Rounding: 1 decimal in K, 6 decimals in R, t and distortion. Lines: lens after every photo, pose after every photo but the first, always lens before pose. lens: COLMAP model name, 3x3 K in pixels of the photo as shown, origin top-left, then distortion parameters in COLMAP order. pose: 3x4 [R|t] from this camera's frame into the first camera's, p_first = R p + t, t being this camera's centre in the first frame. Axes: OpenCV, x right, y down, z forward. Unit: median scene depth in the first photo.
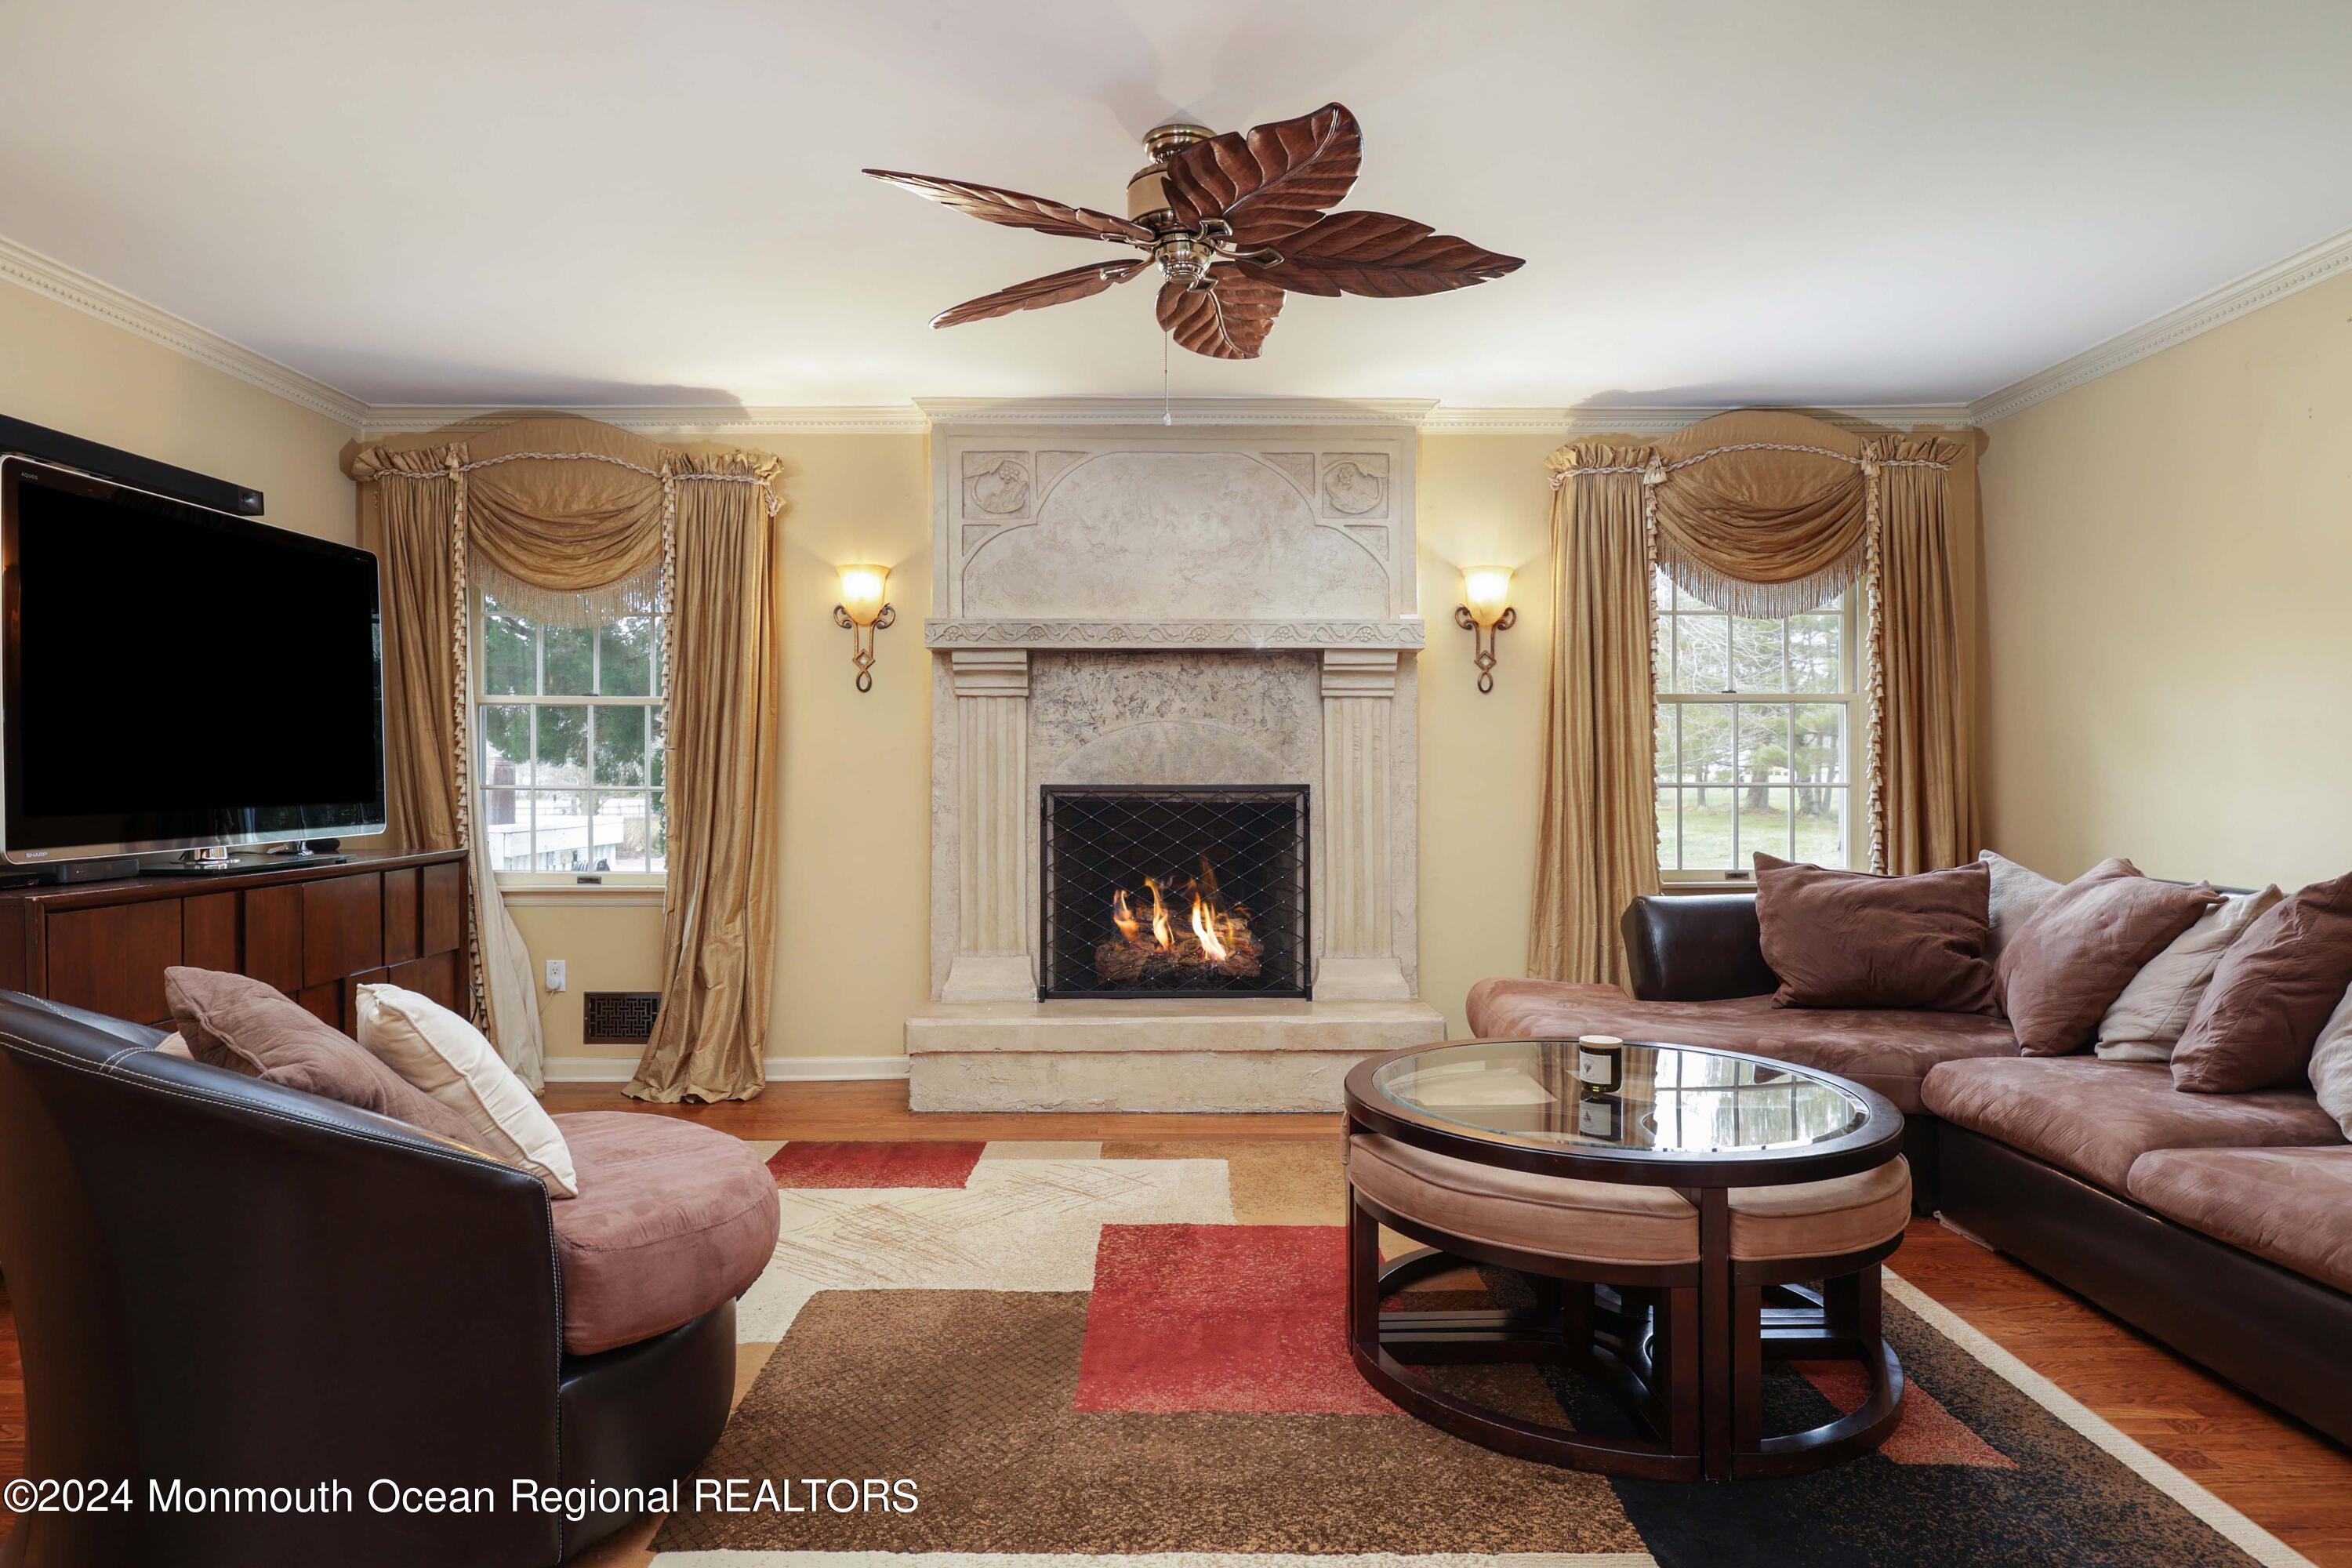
lens RADIAL K [[1375.3, 0, 1177.6], [0, 1375.3, 775.2], [0, 0, 1]] dist [0.000687, 0.000140]
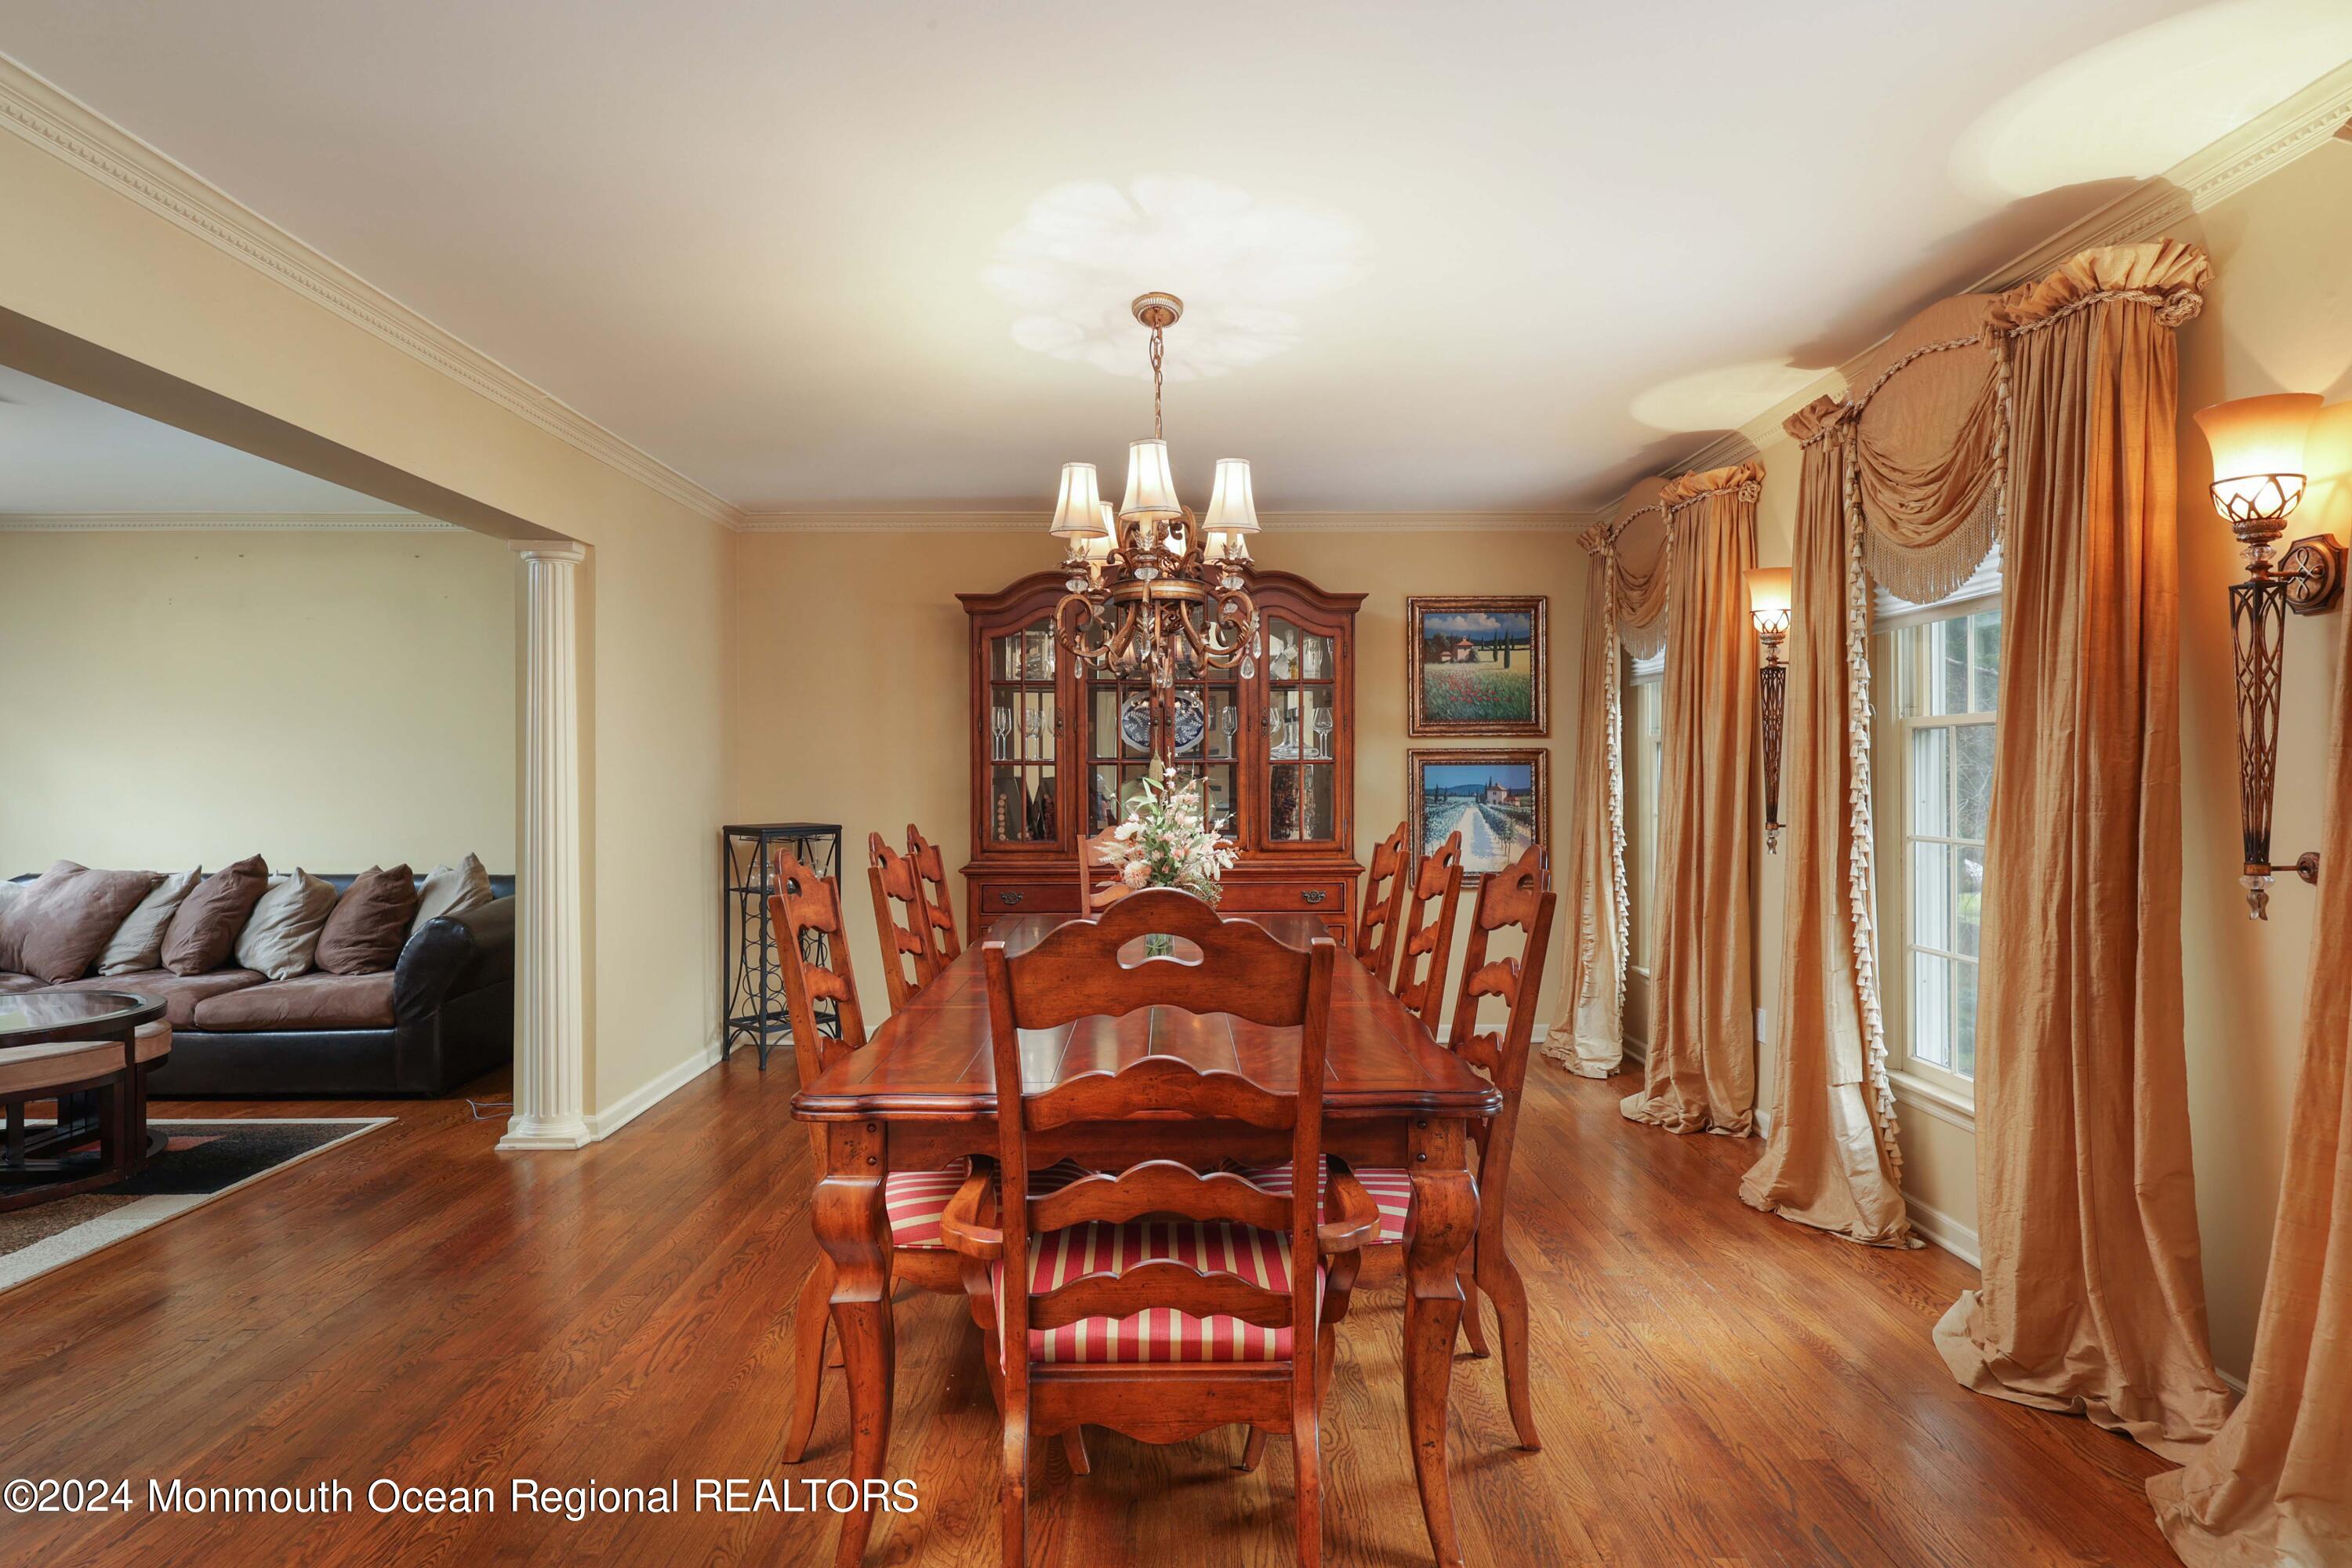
lens RADIAL K [[1375.3, 0, 1175.4], [0, 1375.3, 787.7], [0, 0, 1]] dist [0.000687, 0.000140]
pose [[-0.002085, -0.005332, 0.999984, -1.104435], [0.001811, 0.999984, 0.005336, -0.035981], [-0.999996, 0.001822, -0.002075, -0.344660]]
